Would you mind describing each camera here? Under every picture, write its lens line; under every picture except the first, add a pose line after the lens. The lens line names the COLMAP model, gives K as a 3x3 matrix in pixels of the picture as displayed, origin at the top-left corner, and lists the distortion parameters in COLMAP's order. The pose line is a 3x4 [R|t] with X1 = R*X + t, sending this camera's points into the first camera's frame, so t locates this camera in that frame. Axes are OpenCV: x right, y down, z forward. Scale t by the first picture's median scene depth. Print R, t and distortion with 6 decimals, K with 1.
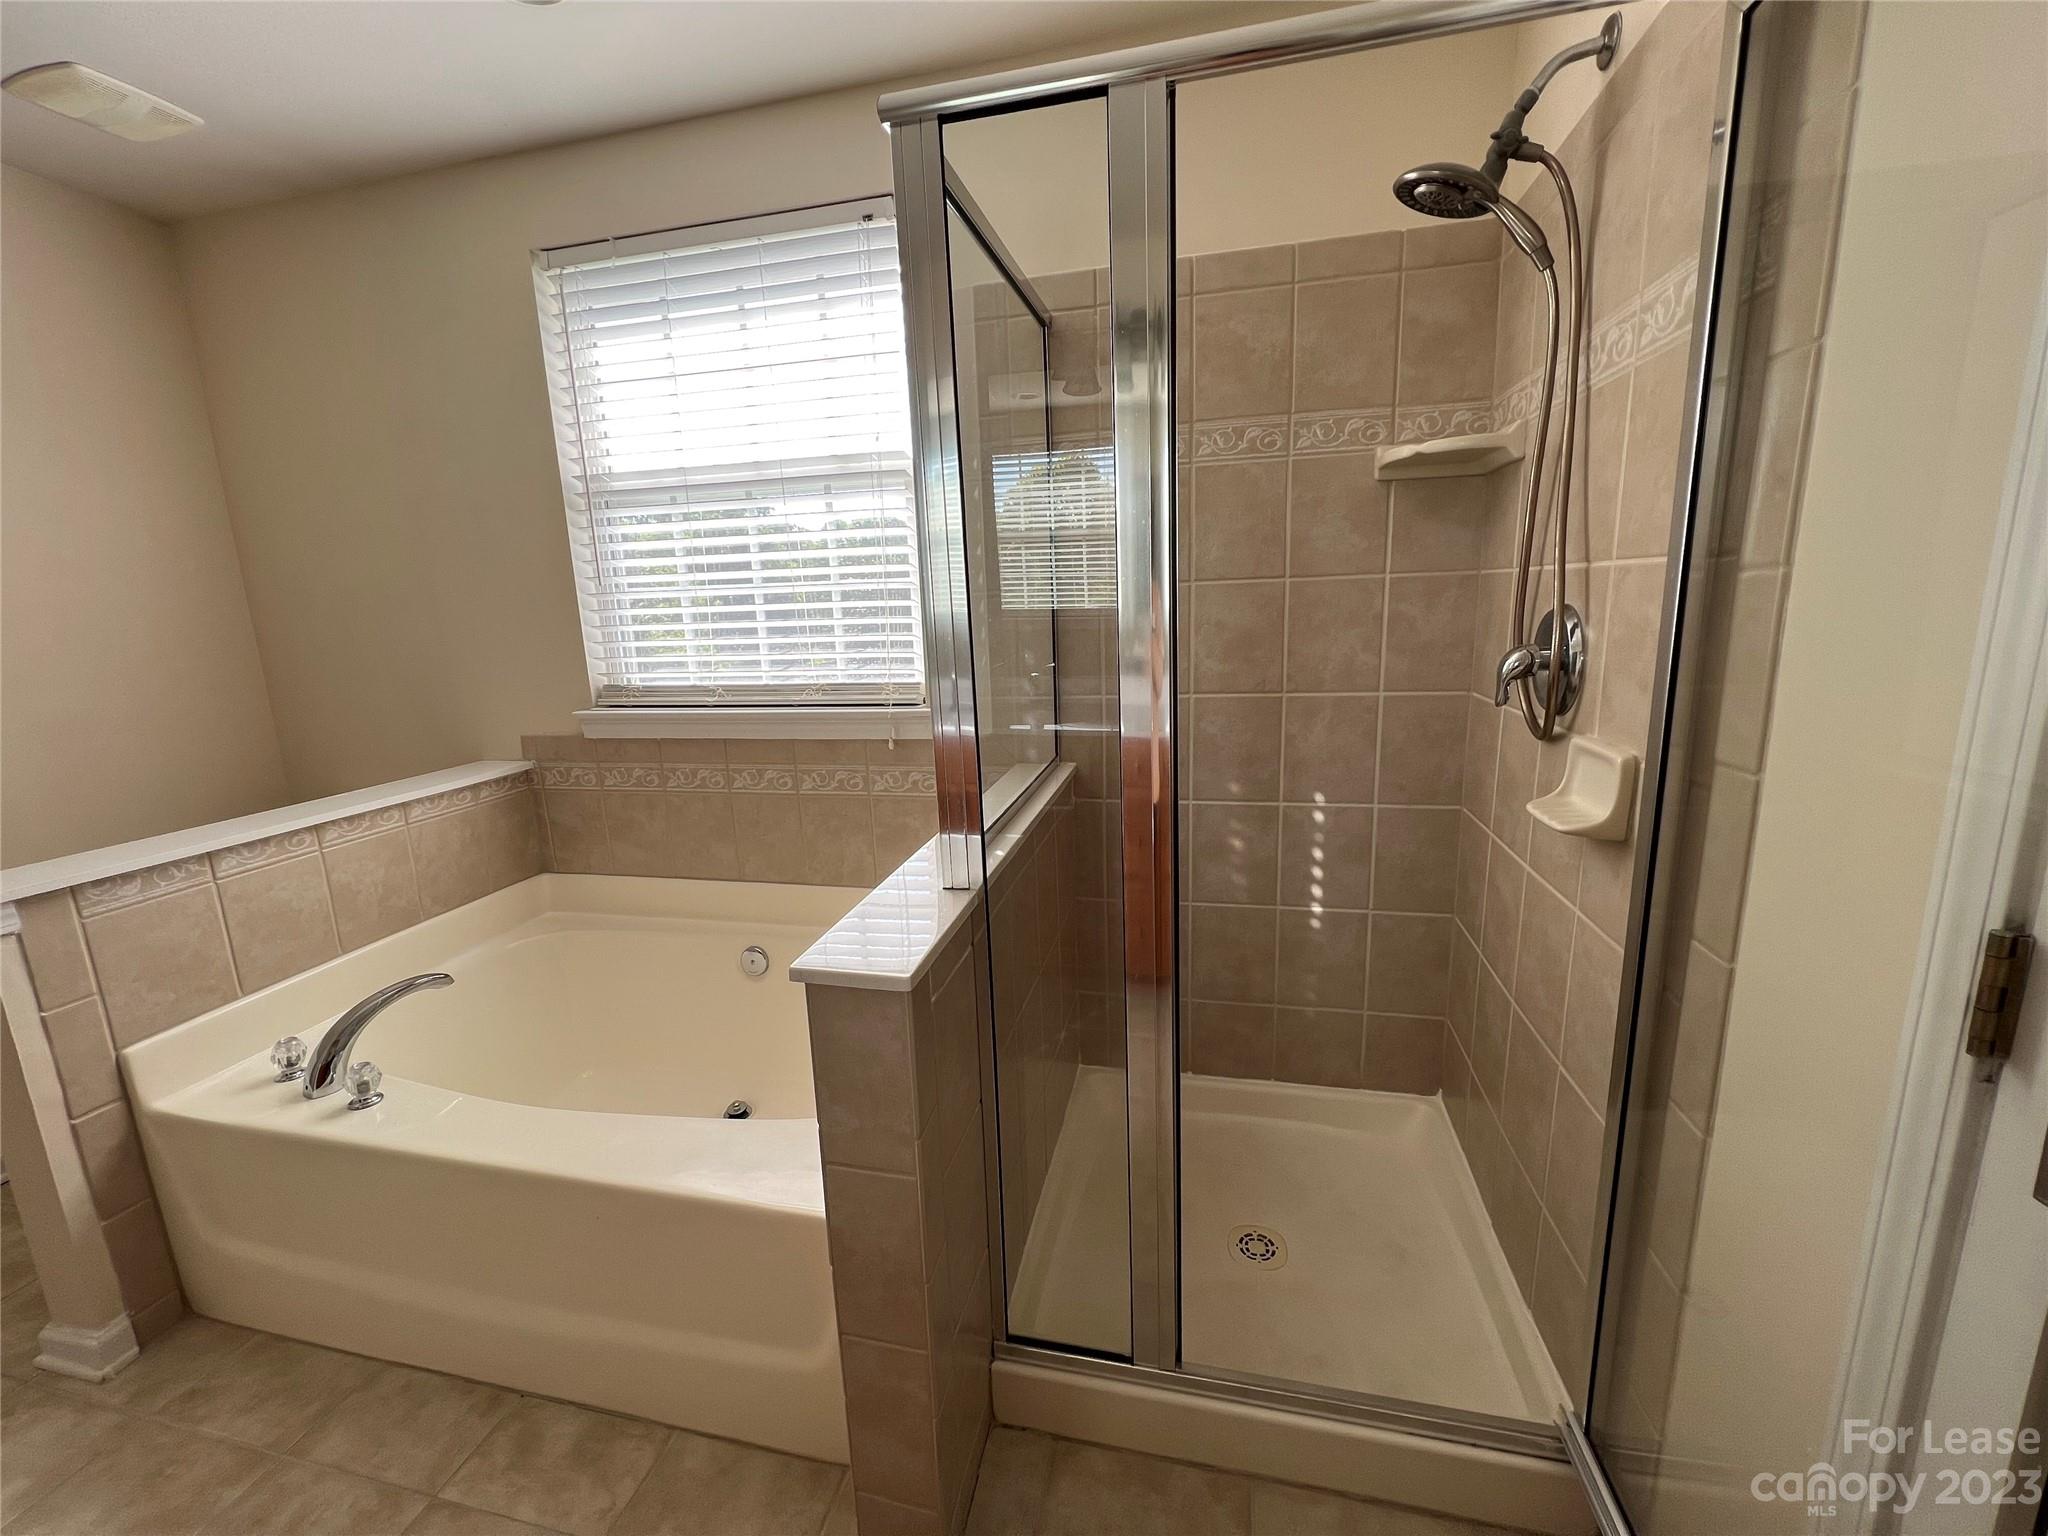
lens RADIAL K [[820.6, 0, 1024.8], [0, 820.6, 769.8], [0, 0, 1]] dist [0.000207, 0.000311]
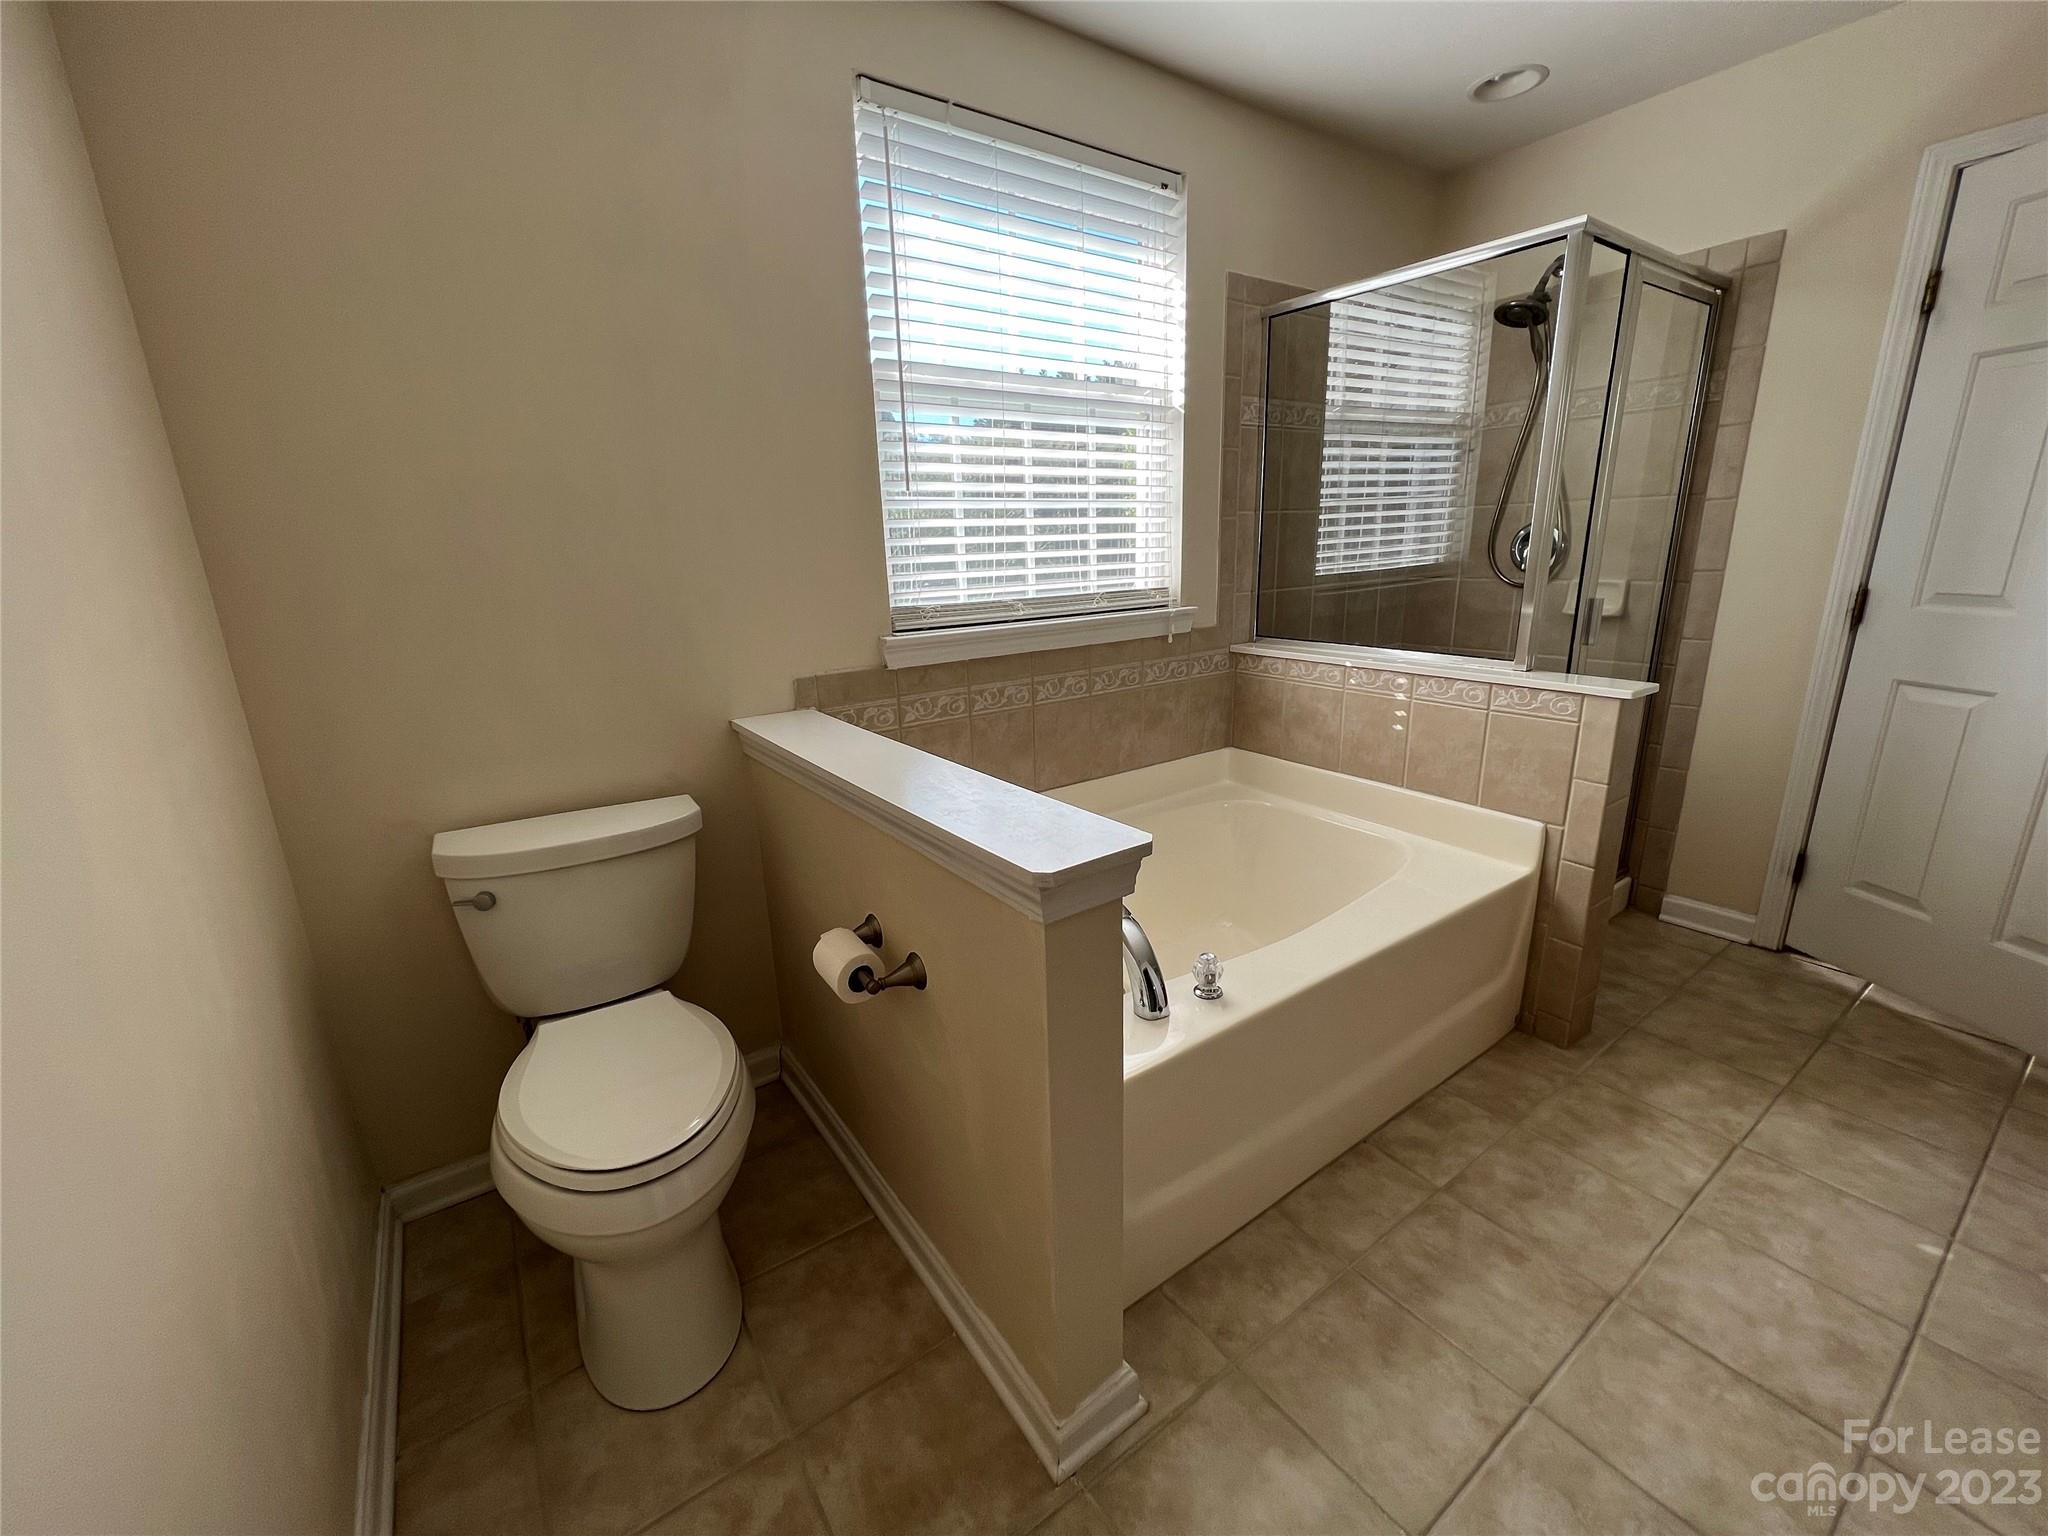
lens RADIAL K [[820.6, 0, 1022.9], [0, 820.6, 760.2], [0, 0, 1]] dist [0.000207, 0.000311]
pose [[0.660674, -0.182262, 0.728210, -1.384445], [0.154649, 0.982315, 0.105555, -0.018544], [-0.734570, 0.042879, 0.677176, 0.399284]]
